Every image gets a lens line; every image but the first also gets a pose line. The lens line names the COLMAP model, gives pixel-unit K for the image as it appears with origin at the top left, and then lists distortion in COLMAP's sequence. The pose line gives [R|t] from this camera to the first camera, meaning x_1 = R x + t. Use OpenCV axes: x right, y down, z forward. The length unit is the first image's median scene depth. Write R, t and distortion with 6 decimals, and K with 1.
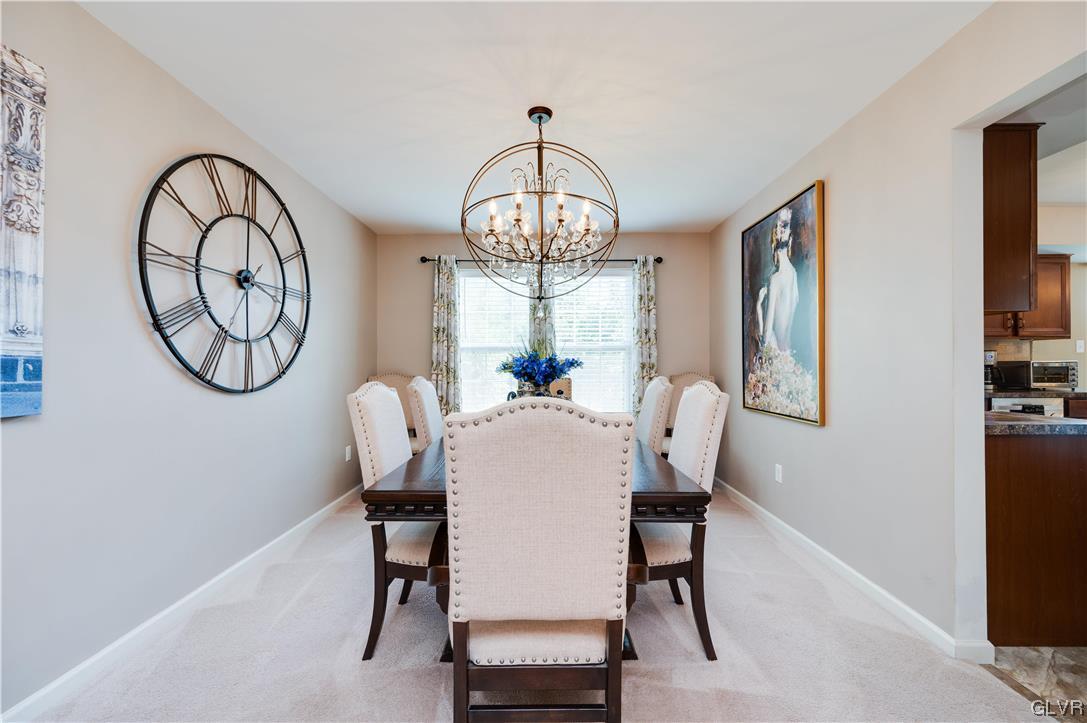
lens RADIAL K [[430.4, 0, 548.5], [0, 430.4, 359.9], [0, 0, 1]] dist [0.000796, -0.000628]
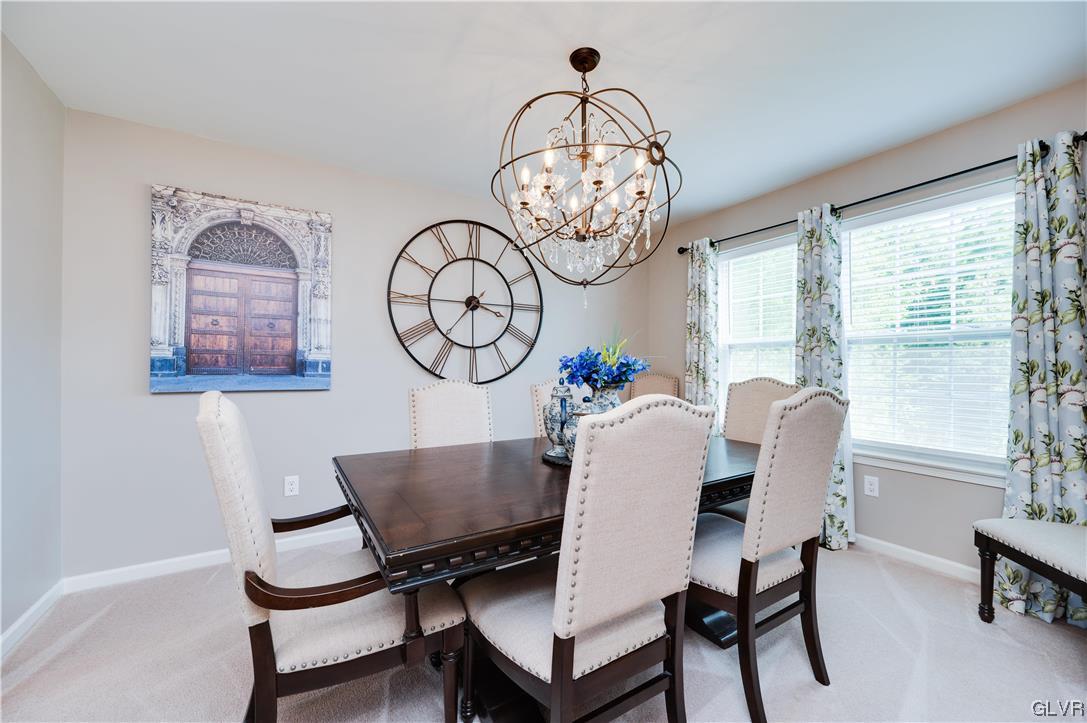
lens RADIAL K [[430.4, 0, 535.5], [0, 430.4, 364.3], [0, 0, 1]] dist [0.000796, -0.000628]
pose [[0.517898, -0.000481, -0.855442, 0.612262], [0.007155, 0.999967, 0.003769, 0.006801], [0.855412, -0.008073, 0.517885, 0.473168]]
